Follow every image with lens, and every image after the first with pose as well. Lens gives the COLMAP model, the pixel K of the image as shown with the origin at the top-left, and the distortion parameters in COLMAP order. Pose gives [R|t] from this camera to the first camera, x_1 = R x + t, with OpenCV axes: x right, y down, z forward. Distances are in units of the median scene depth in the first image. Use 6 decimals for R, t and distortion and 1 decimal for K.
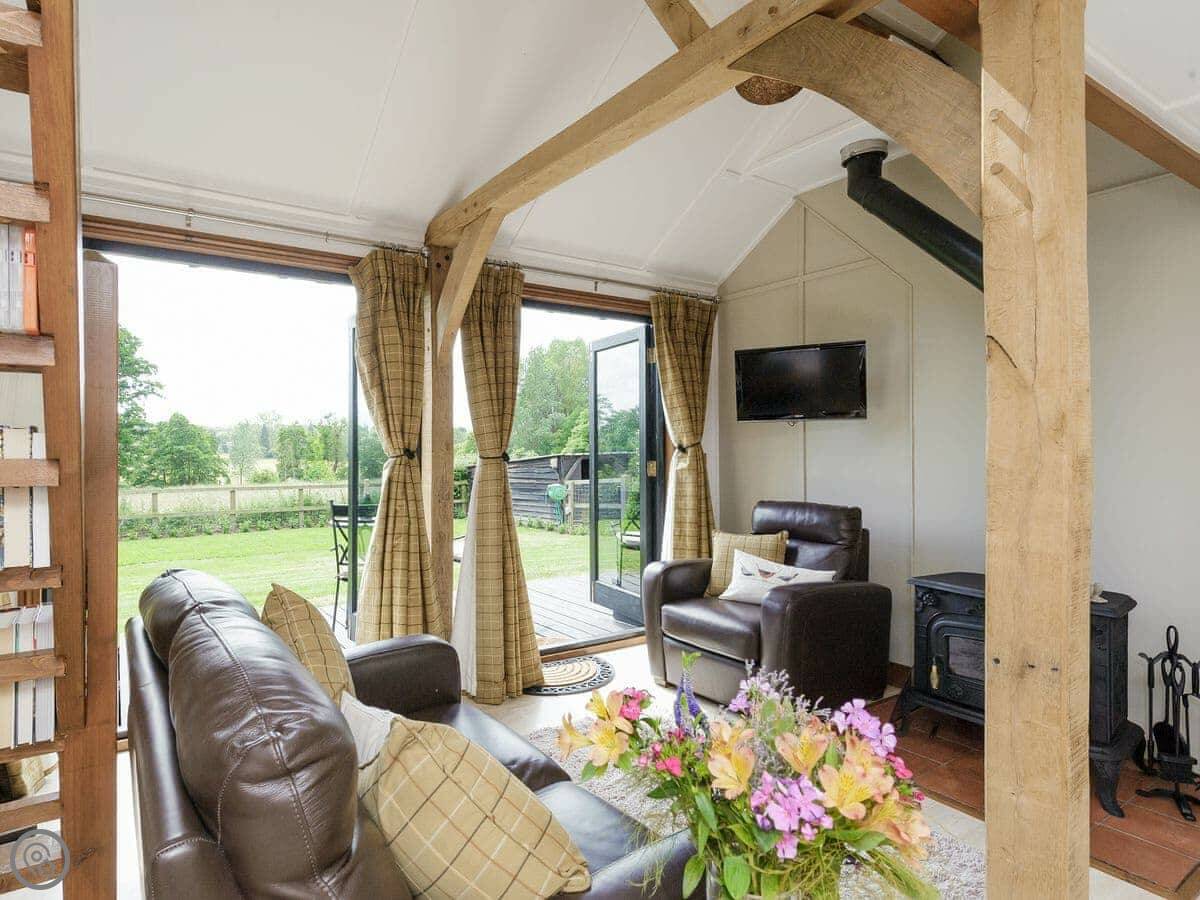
lens RADIAL K [[638.9, 0, 598.9], [0, 638.9, 475.5], [0, 0, 1]] dist [0.017484, 0.000177]
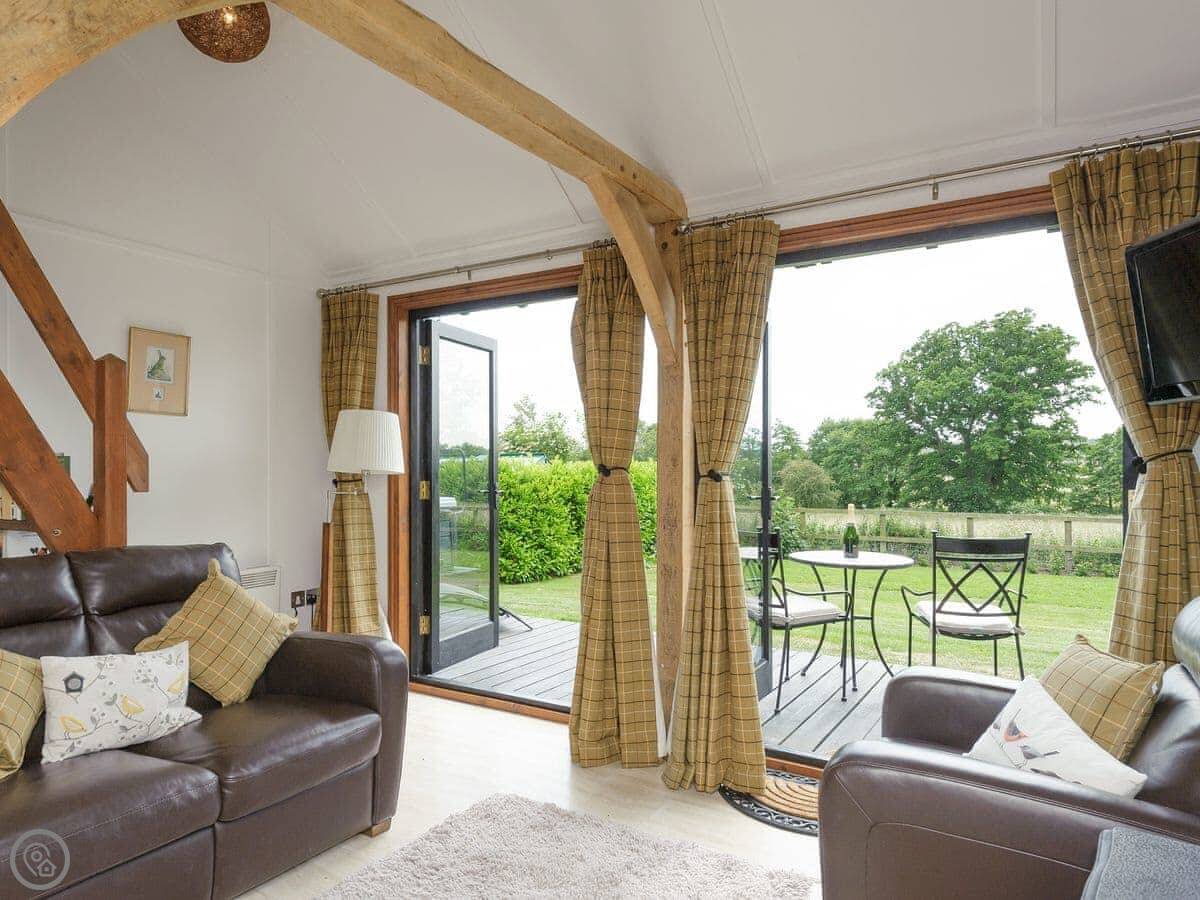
lens RADIAL K [[806.6, 0, 594.7], [0, 806.6, 468.8], [0, 0, 1]] dist [0.022736, 0.000063]
pose [[0.363853, 0.010173, -0.931401, 0.346276], [-0.047998, 0.998817, -0.007841, -0.008433], [0.930219, 0.047558, 0.363910, 0.254647]]
